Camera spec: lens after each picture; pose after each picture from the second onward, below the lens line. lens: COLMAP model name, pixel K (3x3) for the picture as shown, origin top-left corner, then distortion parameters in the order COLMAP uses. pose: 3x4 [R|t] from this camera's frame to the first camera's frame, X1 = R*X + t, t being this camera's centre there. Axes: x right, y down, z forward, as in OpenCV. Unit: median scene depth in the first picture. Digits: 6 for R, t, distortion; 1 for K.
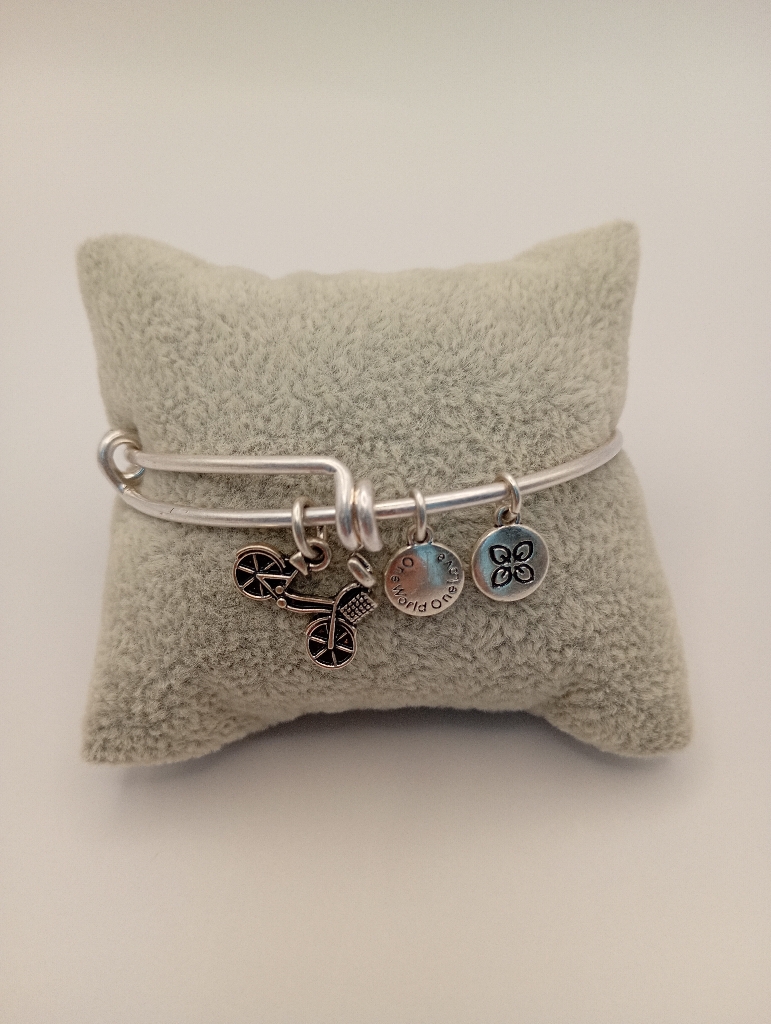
lens RADIAL K [[916.2, 0, 381.6], [0, 916.2, 508.1], [0, 0, 1]] dist [-0.007328, -0.014059]
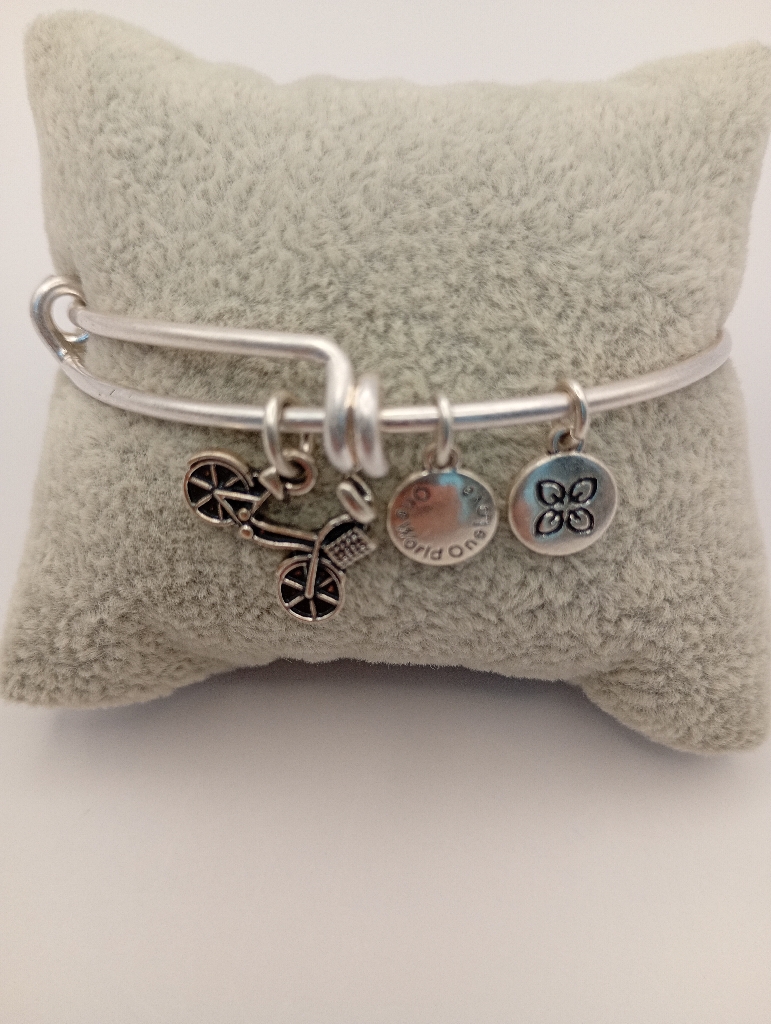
lens RADIAL K [[916.2, 0, 381.6], [0, 916.2, 508.1], [0, 0, 1]] dist [-0.007328, -0.014059]
pose [[0.995743, 0.086417, -0.032052, 0.019925], [-0.081289, 0.987295, 0.136532, -0.023529], [0.043444, -0.133345, 0.990117, 0.263710]]
